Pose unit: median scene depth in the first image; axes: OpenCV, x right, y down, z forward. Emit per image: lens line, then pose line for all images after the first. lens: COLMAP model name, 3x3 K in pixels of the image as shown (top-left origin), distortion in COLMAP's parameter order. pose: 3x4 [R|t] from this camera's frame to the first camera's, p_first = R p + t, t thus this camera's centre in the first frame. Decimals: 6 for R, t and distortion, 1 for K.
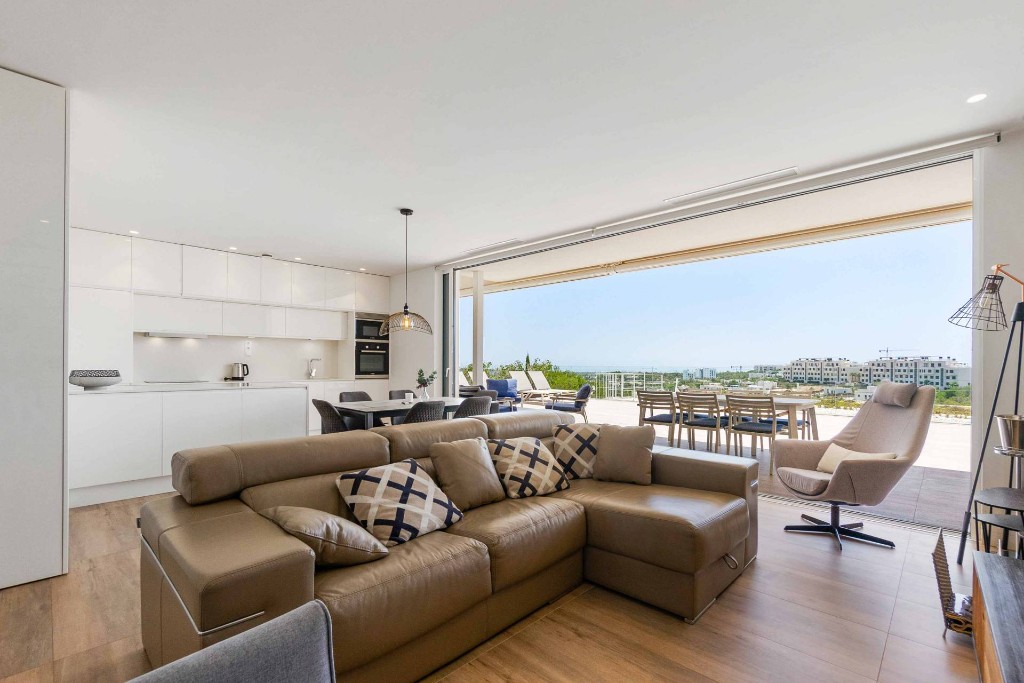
lens RADIAL K [[445.3, 0, 517.6], [0, 445.3, 360.5], [0, 0, 1]] dist [0.001018, 0.000114]
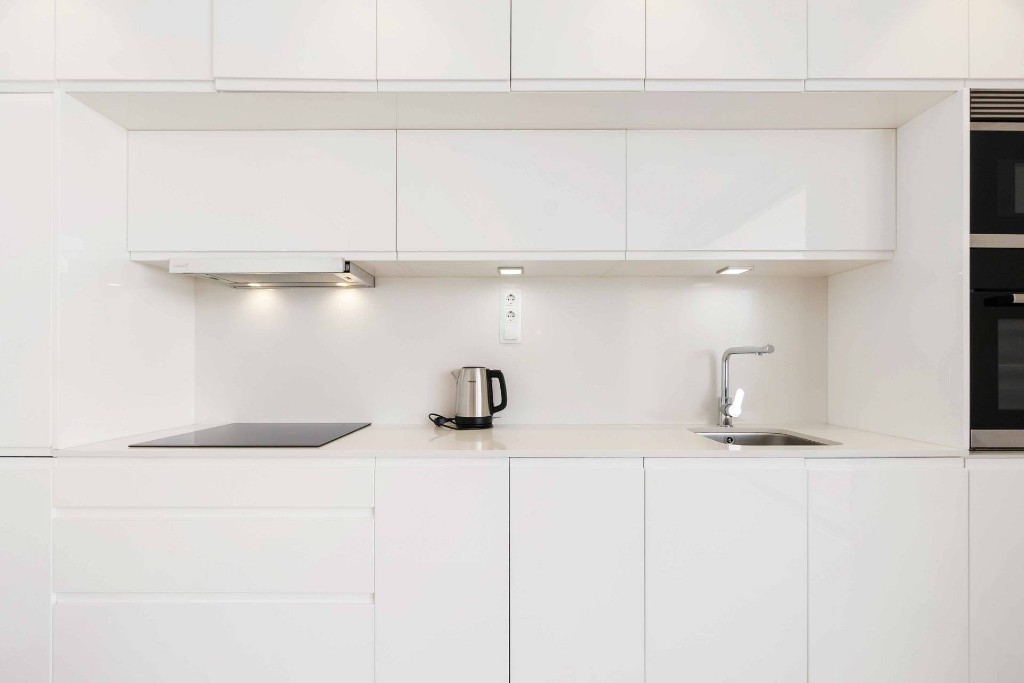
lens RADIAL K [[445.3, 0, 517.6], [0, 445.3, 360.5], [0, 0, 1]] dist [0.001018, 0.000114]
pose [[0.695891, -0.008753, -0.718094, -0.254686], [0.009460, 0.999951, -0.003022, 0.001836], [0.718085, -0.004690, 0.695939, 0.517611]]
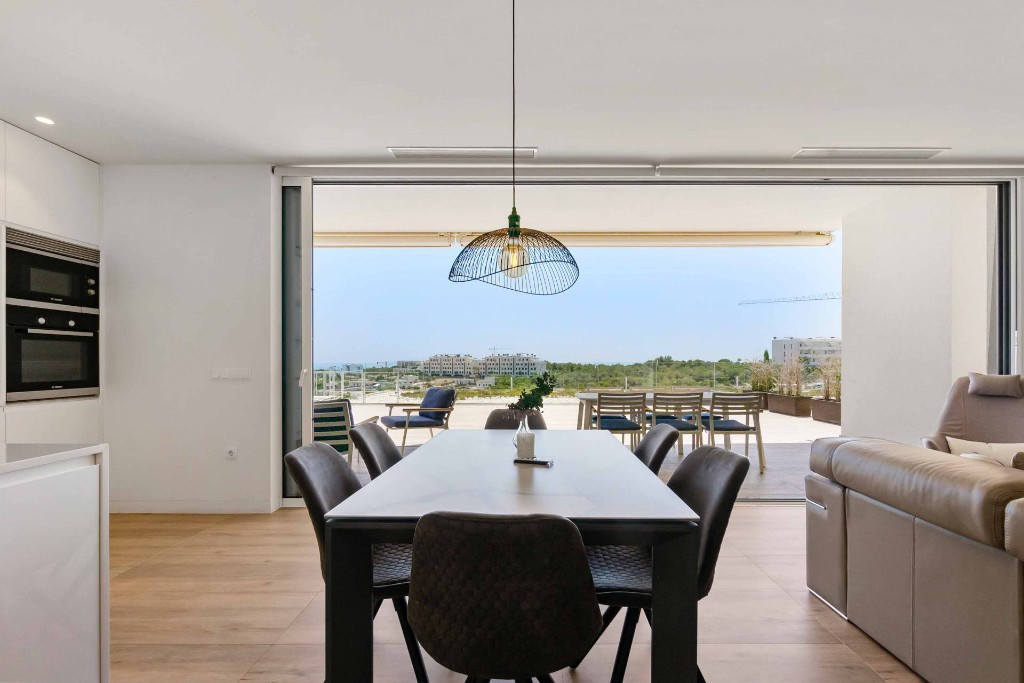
lens RADIAL K [[445.3, 0, 517.6], [0, 445.3, 360.5], [0, 0, 1]] dist [0.001018, 0.000114]
pose [[0.724457, -0.005952, 0.689295, -0.218144], [0.000182, 0.999964, 0.008443, 0.001495], [-0.689320, -0.005991, 0.724432, 0.296972]]
